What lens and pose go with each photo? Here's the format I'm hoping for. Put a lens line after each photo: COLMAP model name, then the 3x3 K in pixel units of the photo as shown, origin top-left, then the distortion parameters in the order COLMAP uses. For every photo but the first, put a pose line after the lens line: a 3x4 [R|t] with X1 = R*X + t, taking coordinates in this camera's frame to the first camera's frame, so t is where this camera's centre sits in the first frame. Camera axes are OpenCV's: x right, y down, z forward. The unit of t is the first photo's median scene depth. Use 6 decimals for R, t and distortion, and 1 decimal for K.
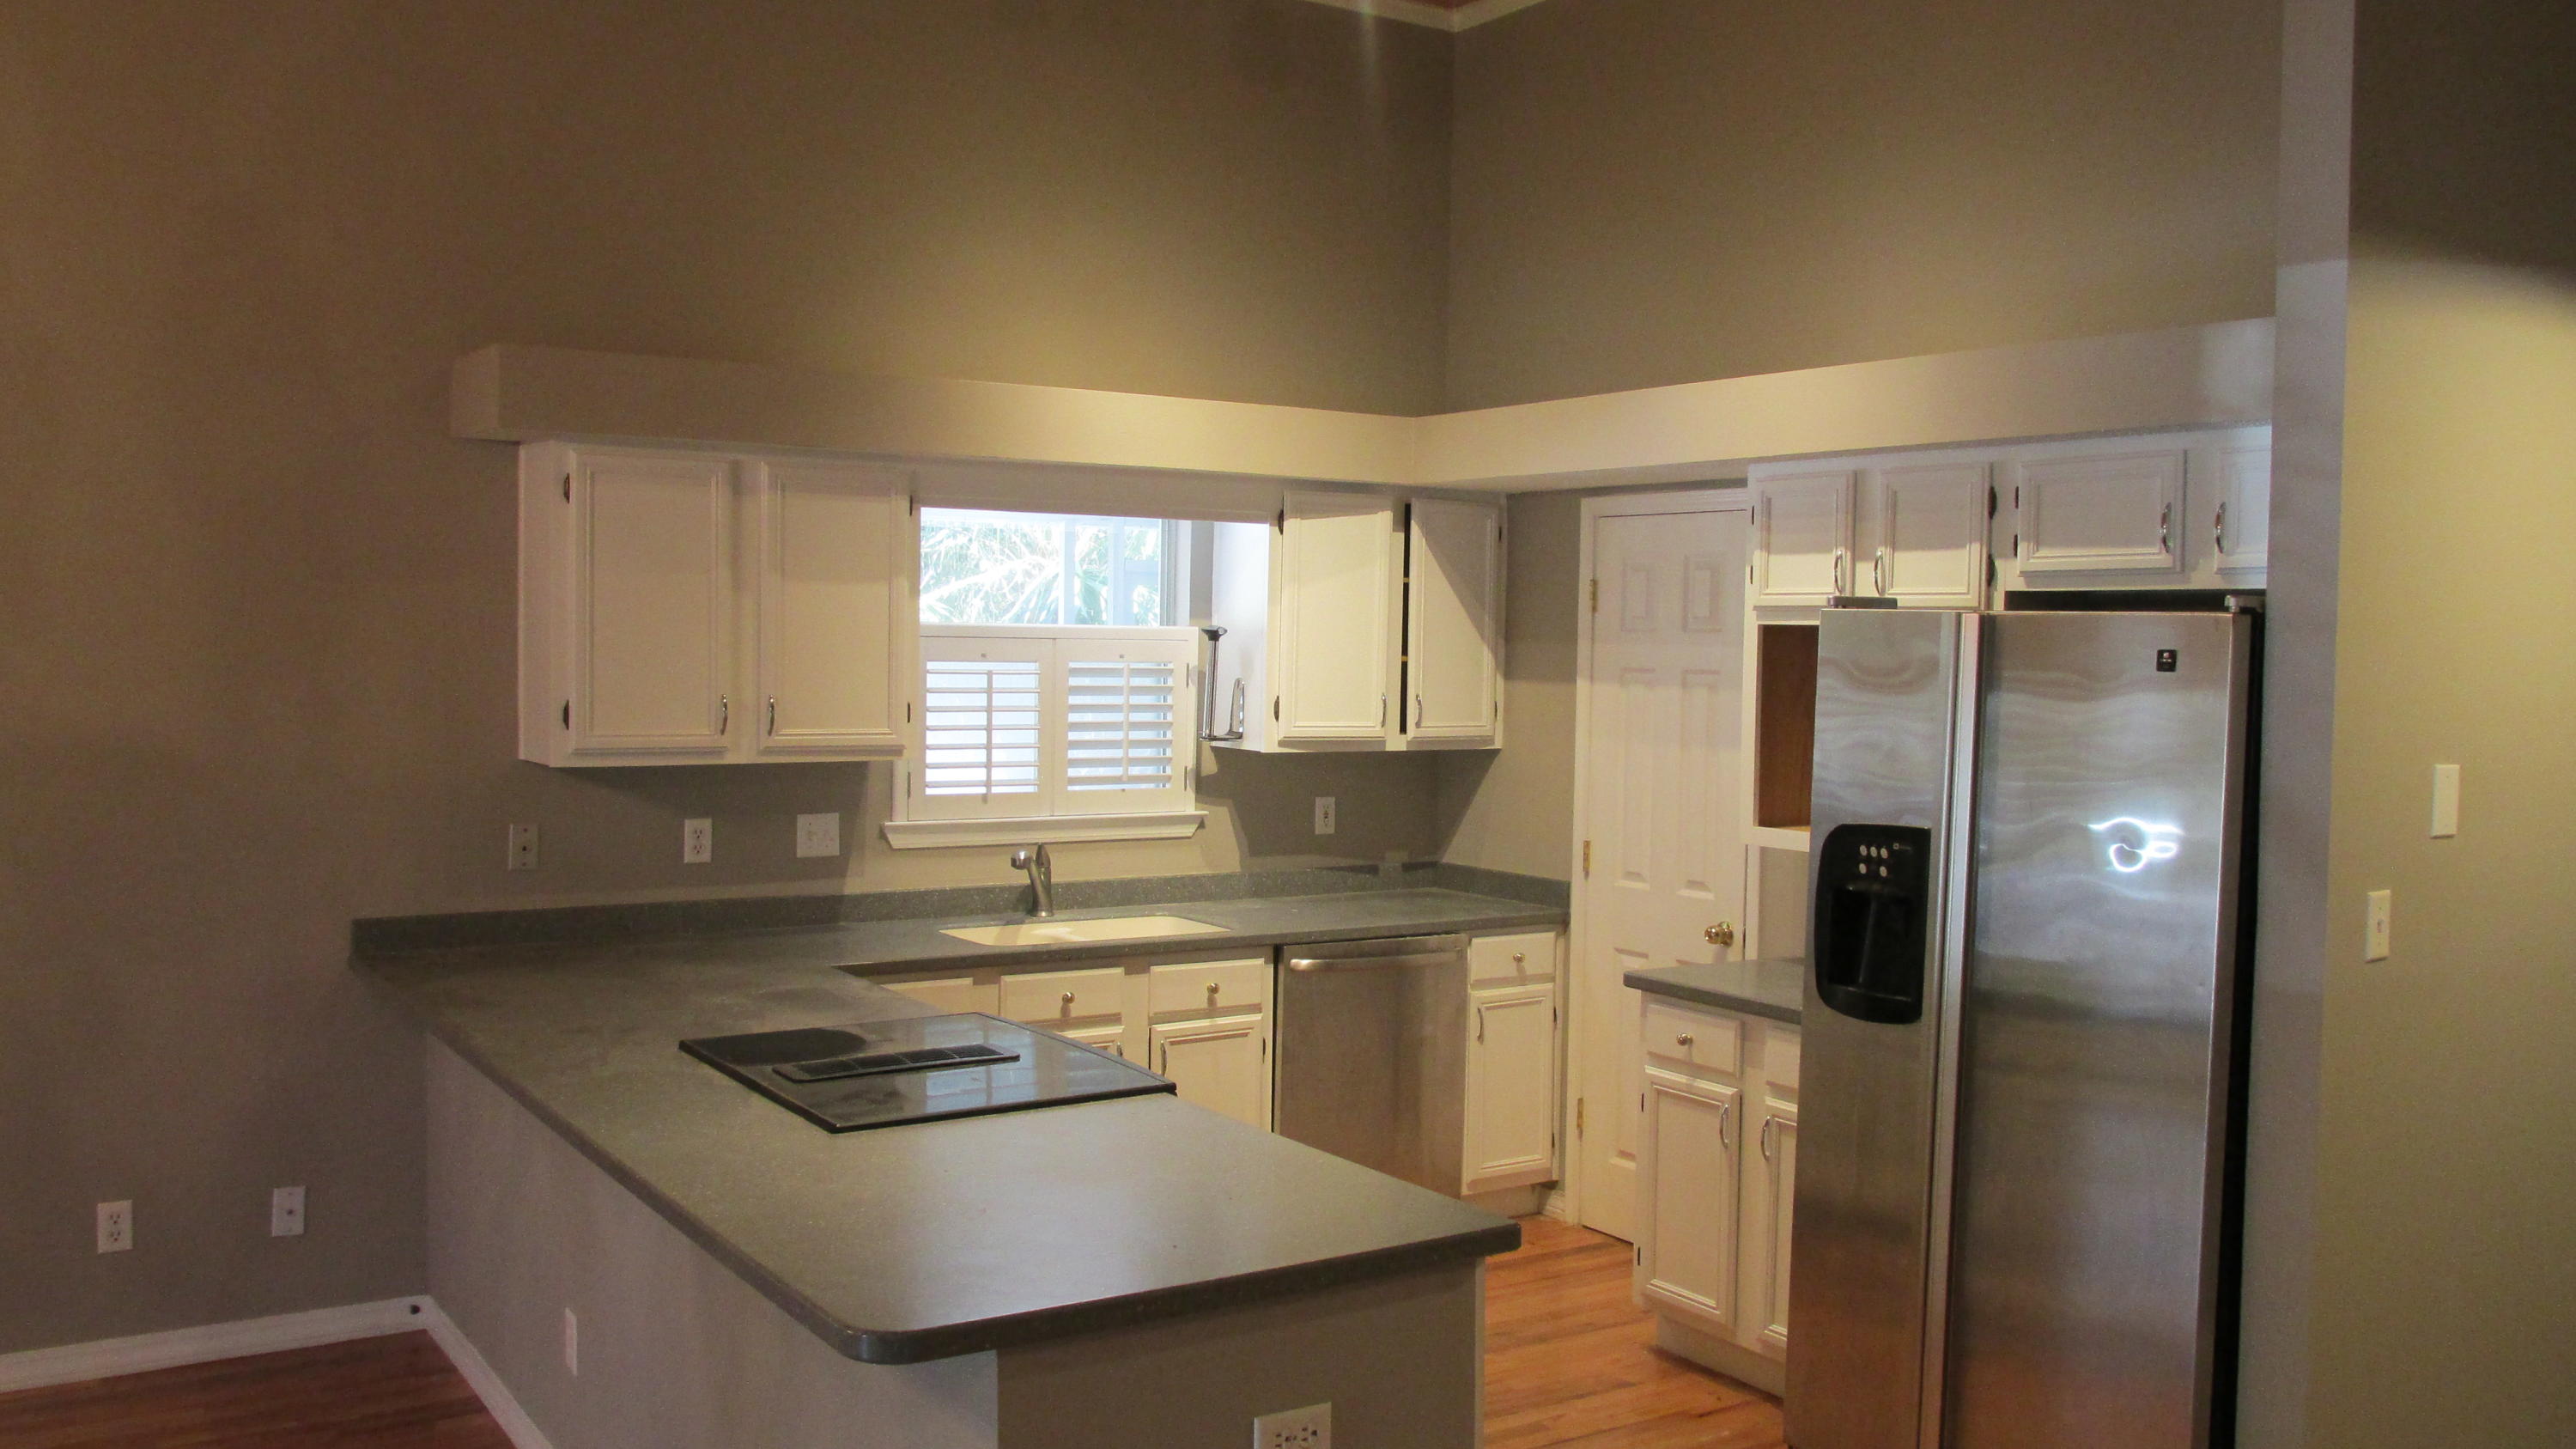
lens RADIAL K [[2147.6, 0, 1288.0], [0, 2147.6, 724.5], [0, 0, 1]] dist [-0.030633, 0.011760]
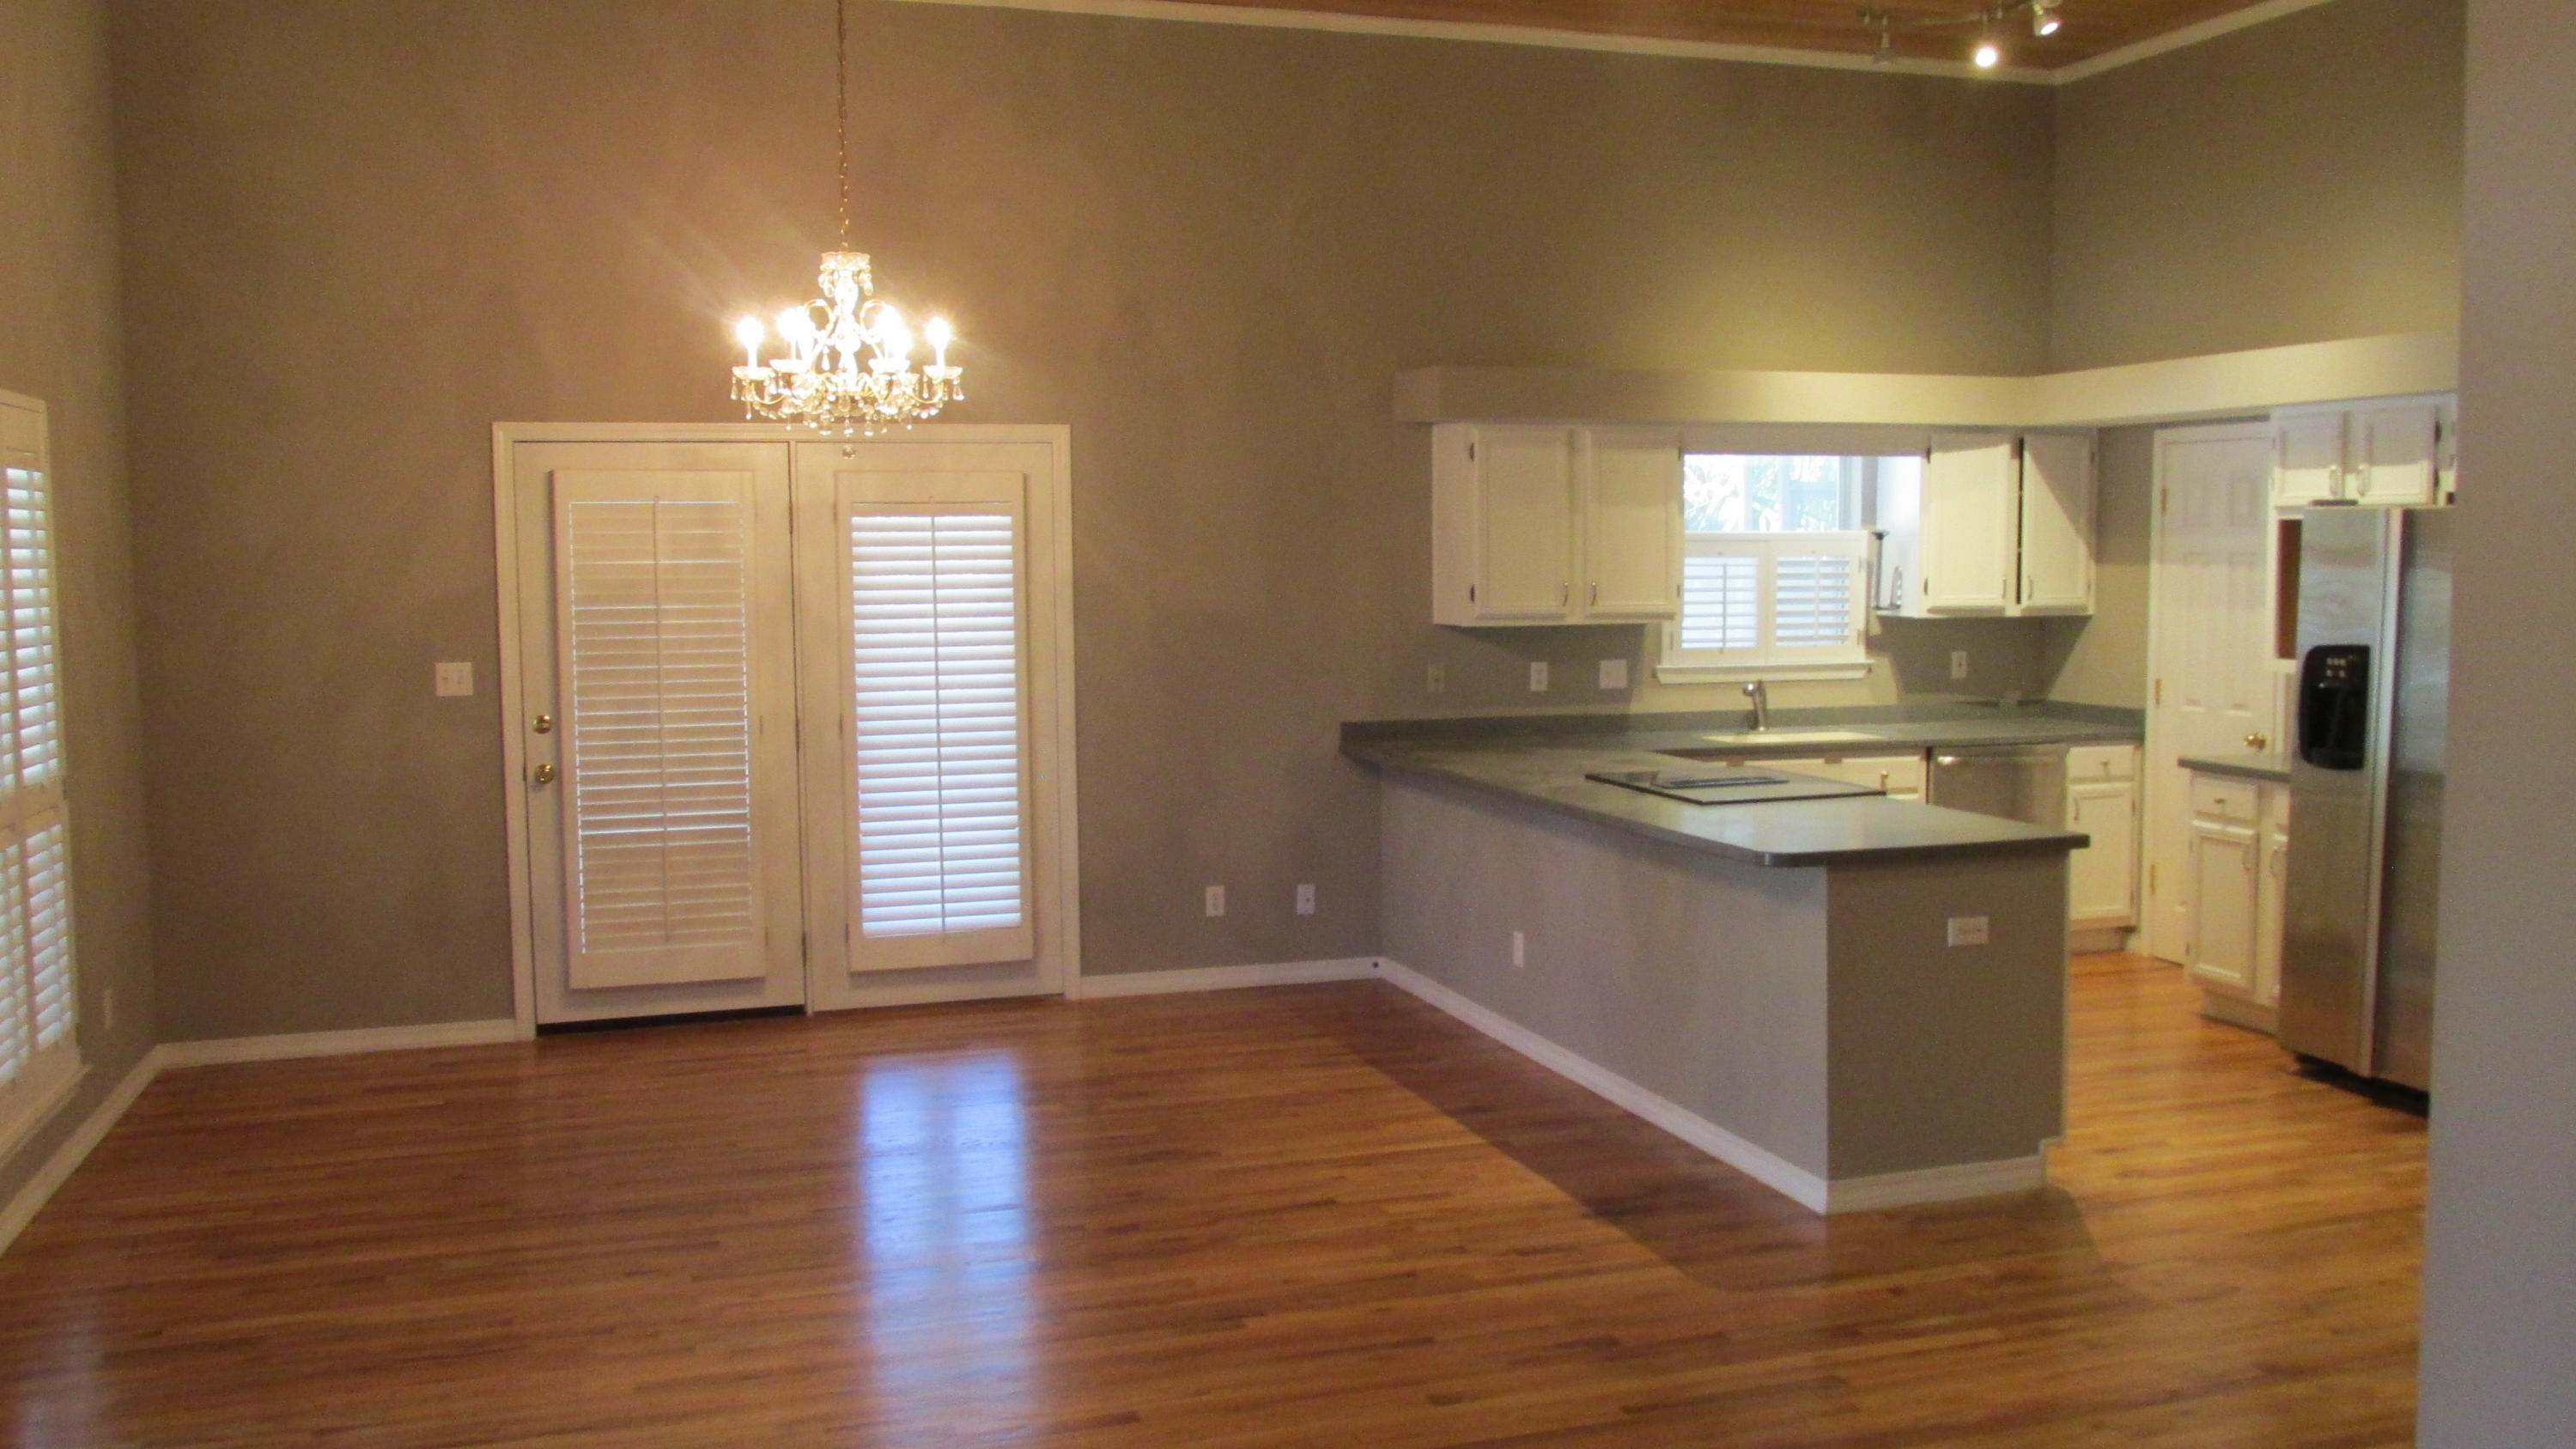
lens RADIAL K [[2147.6, 0, 1288.0], [0, 2147.6, 724.5], [0, 0, 1]] dist [-0.030633, 0.011760]
pose [[0.963655, -0.001037, -0.267148, -0.035656], [0.011473, 0.999230, 0.037507, 0.027454], [0.266904, -0.039209, 0.962925, -0.513949]]
